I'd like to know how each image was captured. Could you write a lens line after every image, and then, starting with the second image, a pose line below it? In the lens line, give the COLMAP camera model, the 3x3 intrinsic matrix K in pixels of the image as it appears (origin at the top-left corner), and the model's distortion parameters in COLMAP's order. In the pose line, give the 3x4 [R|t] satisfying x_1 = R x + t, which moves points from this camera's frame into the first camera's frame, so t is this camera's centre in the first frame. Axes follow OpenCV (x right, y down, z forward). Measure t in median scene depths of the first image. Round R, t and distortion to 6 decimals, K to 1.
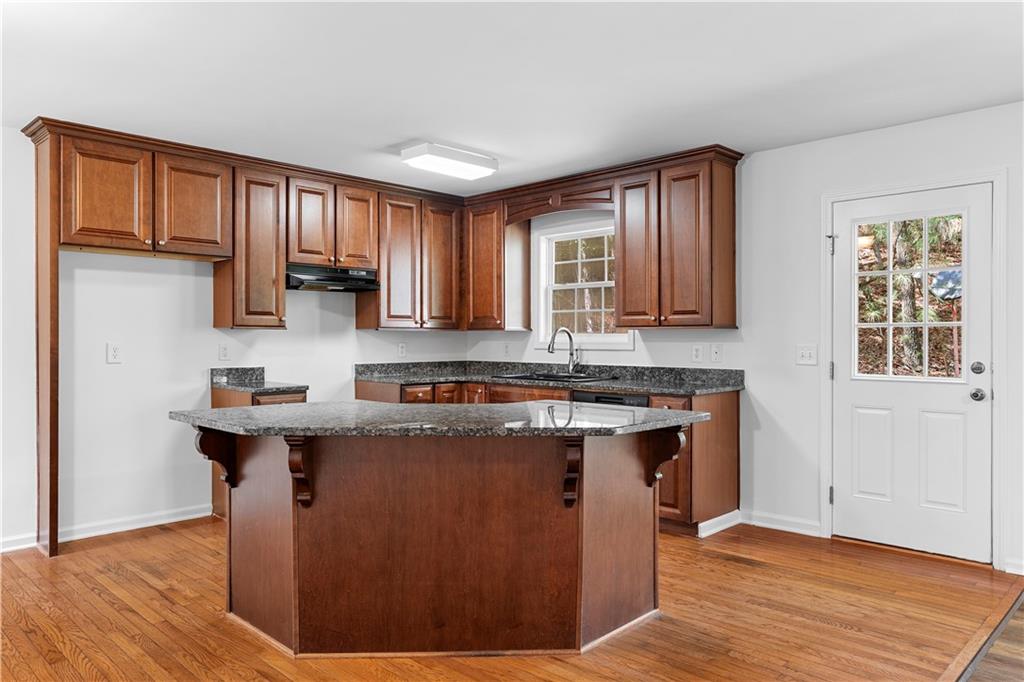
lens RADIAL K [[709.5, 0, 512.0], [0, 709.5, 341.3], [0, 0, 1]] dist [0.055999, 0.000991]
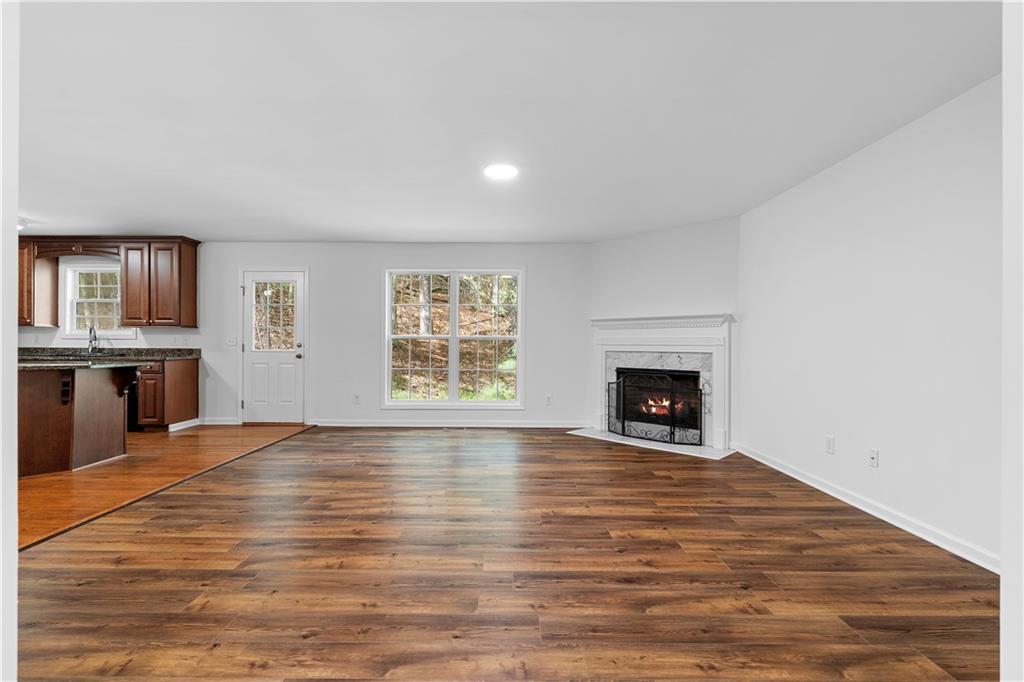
lens RADIAL K [[467.3, 0, 512.1], [0, 467.3, 342.8], [0, 0, 1]] dist [-0.003635, 0.000463]
pose [[0.720228, 0.006713, 0.693705, 0.043331], [-0.001871, 0.999968, -0.007734, 0.031885], [-0.693735, 0.004272, 0.720218, -0.544669]]
